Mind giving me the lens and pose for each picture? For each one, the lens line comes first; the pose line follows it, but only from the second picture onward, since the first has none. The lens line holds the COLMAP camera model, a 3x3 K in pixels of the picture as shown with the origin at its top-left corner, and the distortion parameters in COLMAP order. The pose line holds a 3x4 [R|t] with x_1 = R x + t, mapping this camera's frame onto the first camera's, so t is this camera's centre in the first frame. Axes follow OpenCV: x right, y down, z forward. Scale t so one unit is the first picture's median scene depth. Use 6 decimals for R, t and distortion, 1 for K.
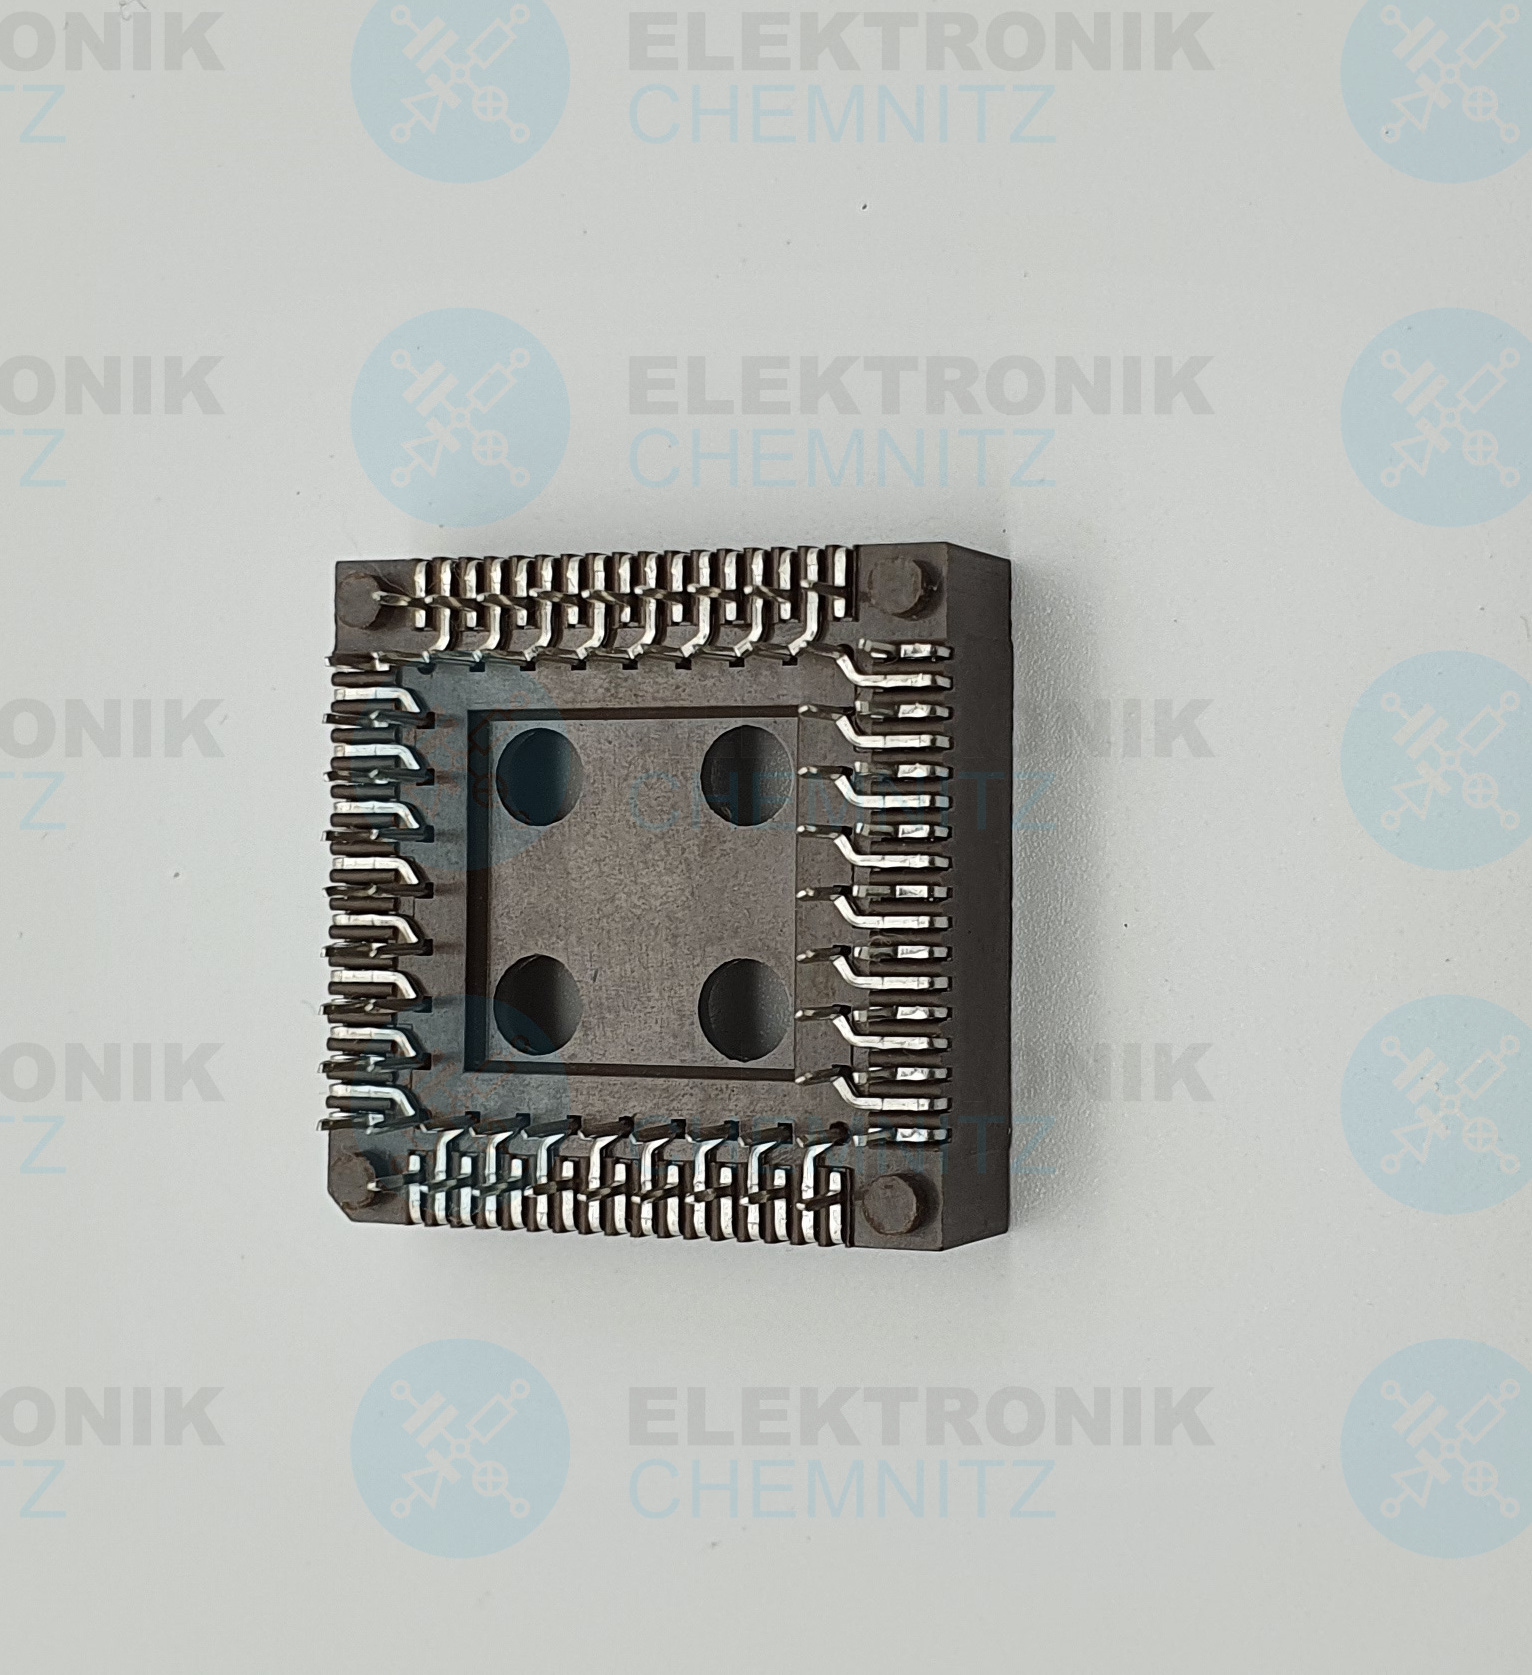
lens RADIAL K [[1460.2, 0, 764.9], [0, 1460.2, 830.0], [0, 0, 1]] dist [-0.013302, 0.018862]
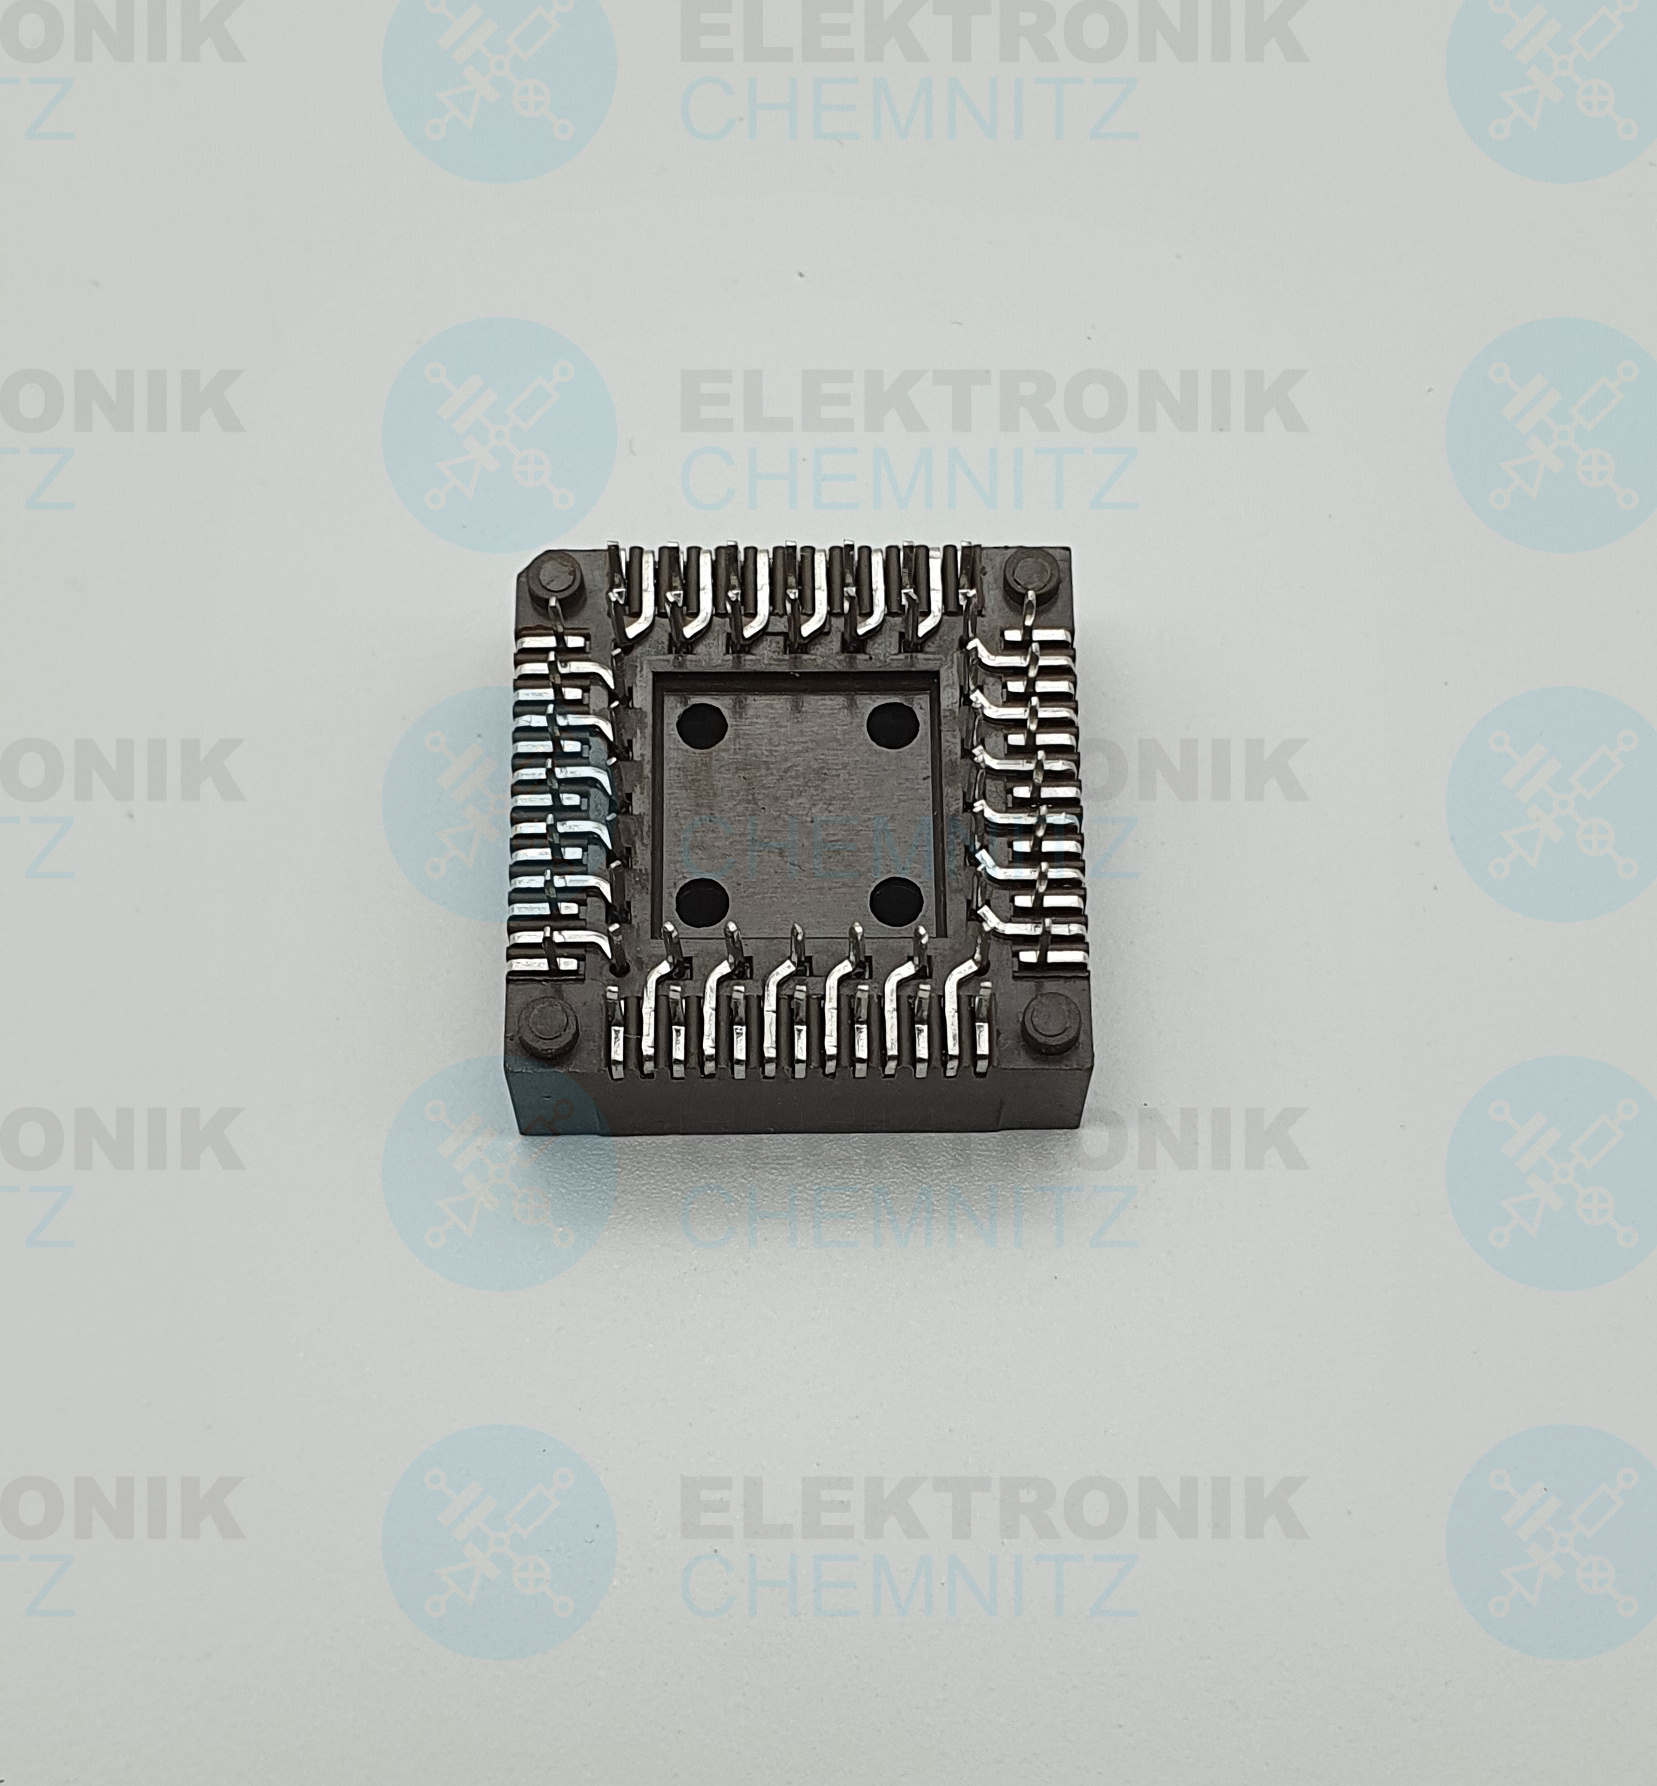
lens RADIAL K [[1568.8, 0, 827.6], [0, 1568.8, 967.0], [0, 0, 1]] dist [-0.006178, 0.008442]
pose [[1.000000, 0.000115, 0.000534, 0.000032], [-0.000115, 1.000000, 0.000285, 0.292577], [-0.000534, -0.000285, 1.000000, -0.000330]]
